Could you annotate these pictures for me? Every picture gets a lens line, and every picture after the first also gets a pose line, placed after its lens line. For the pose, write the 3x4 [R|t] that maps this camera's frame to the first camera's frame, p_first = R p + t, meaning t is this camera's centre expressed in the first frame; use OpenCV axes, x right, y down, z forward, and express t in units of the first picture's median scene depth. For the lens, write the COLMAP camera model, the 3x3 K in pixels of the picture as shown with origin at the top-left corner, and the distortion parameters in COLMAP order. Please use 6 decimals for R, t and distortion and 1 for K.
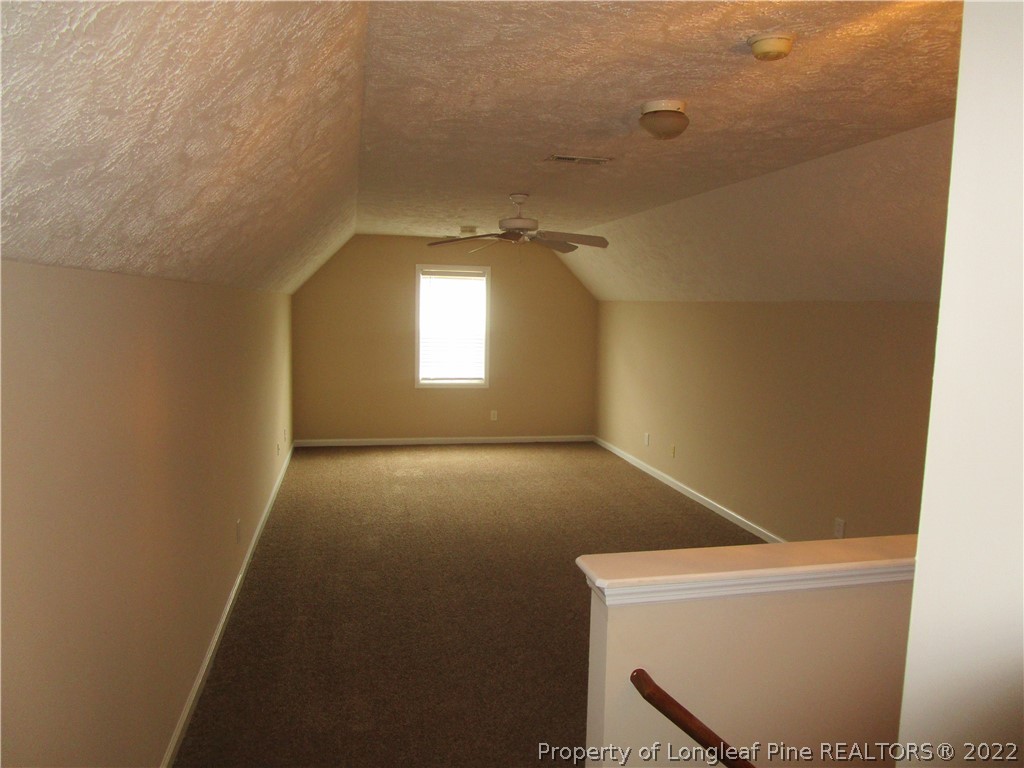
lens RADIAL K [[723.4, 0, 509.7], [0, 723.4, 383.1], [0, 0, 1]] dist [-0.033259, 0.008435]
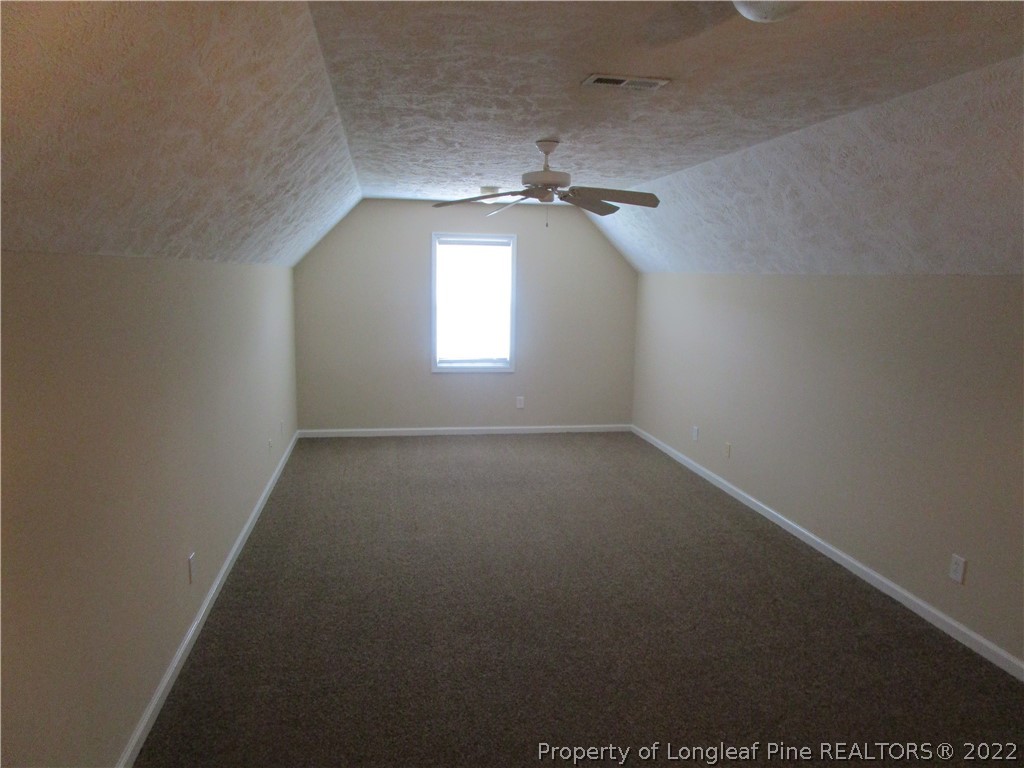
lens RADIAL K [[723.4, 0, 515.2], [0, 723.4, 384.9], [0, 0, 1]] dist [-0.033259, 0.008435]
pose [[0.999327, 0.000654, -0.036672, 0.006166], [0.000921, 0.999078, 0.042914, -0.020523], [0.036667, -0.042919, 0.998406, 0.150105]]
